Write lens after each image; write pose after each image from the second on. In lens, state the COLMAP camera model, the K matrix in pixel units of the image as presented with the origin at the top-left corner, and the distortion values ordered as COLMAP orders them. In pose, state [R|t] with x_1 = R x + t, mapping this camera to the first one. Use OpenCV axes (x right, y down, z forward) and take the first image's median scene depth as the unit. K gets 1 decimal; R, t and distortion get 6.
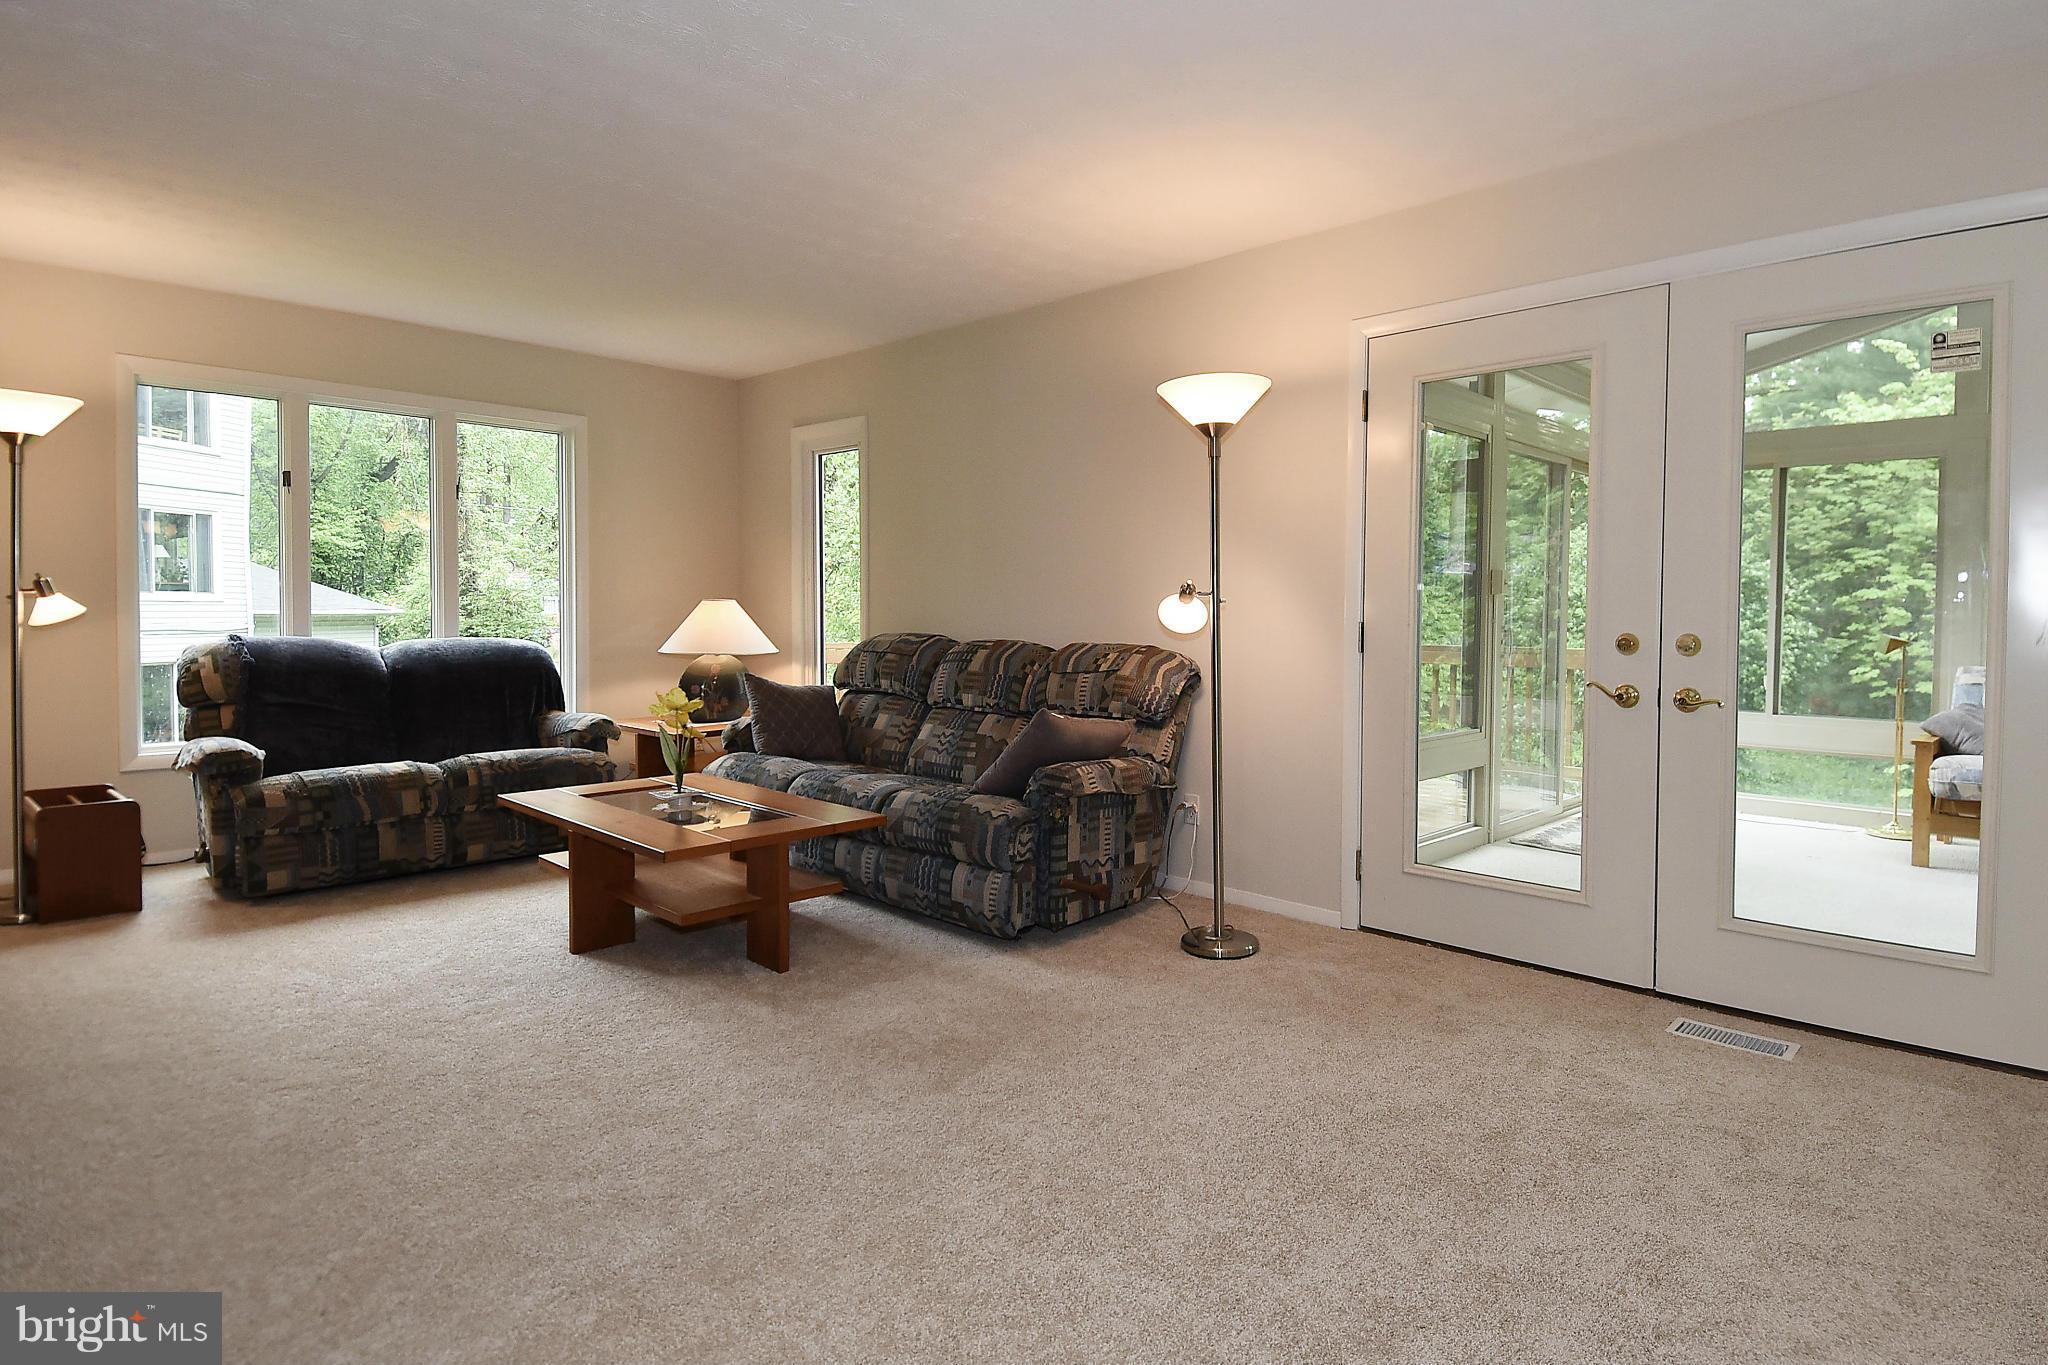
lens RADIAL K [[1101.6, 0, 1093.7], [0, 1101.6, 630.1], [0, 0, 1]] dist [0.060204, -0.055469]
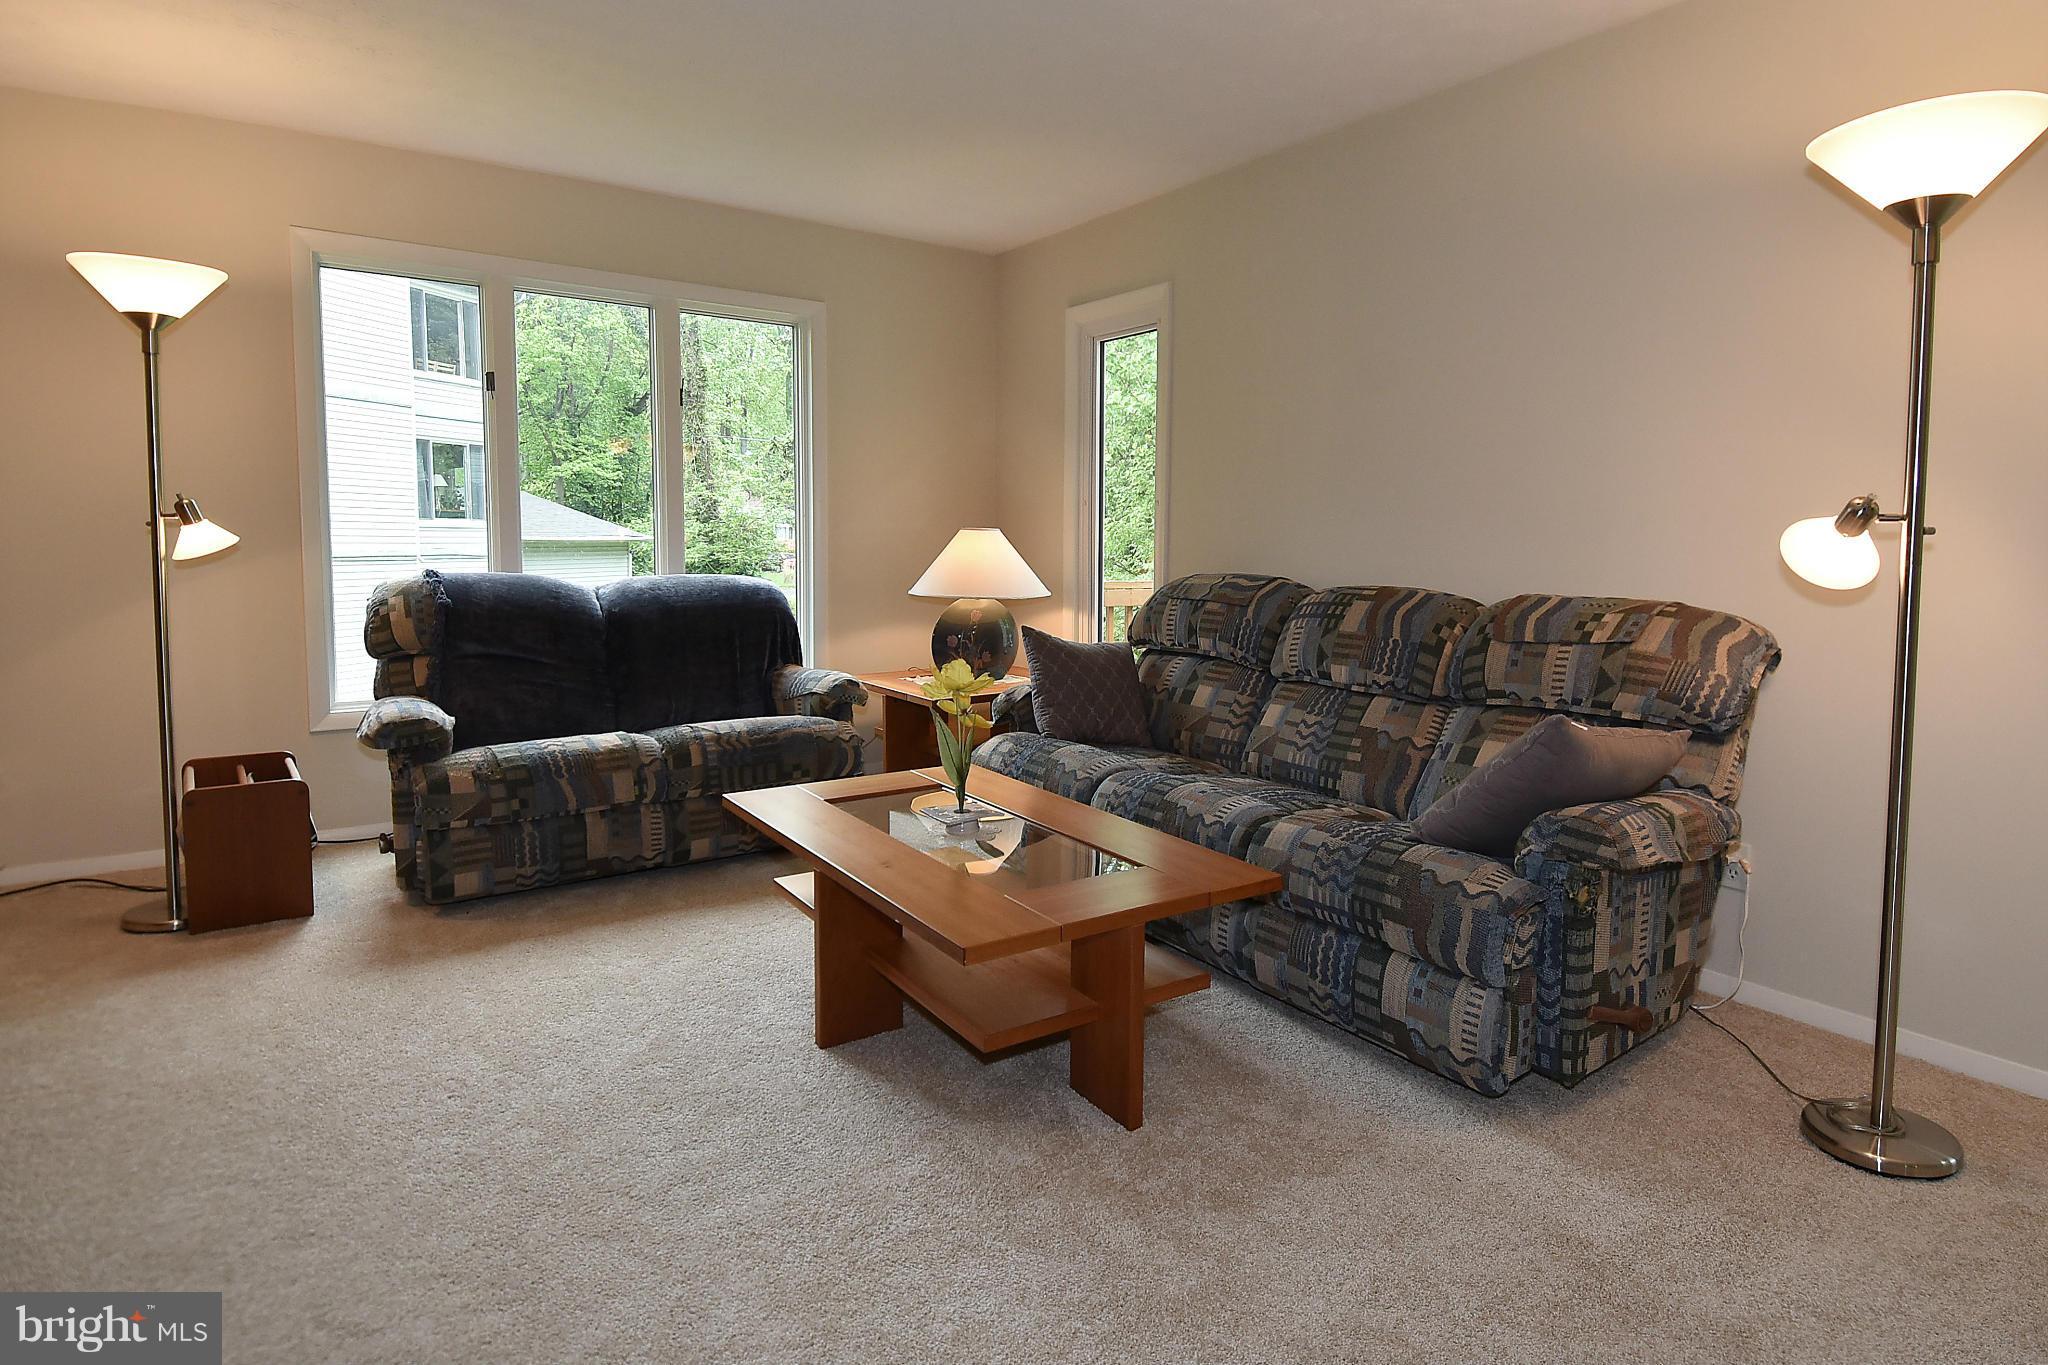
lens RADIAL K [[1125.2, 0, 1070.6], [0, 1125.2, 598.1], [0, 0, 1]] dist [0.038684, -0.001103]
pose [[0.979364, 0.013111, -0.201678, -0.142452], [-0.005909, 0.999325, 0.036271, -0.009053], [0.202018, -0.034331, 0.978780, 0.285261]]
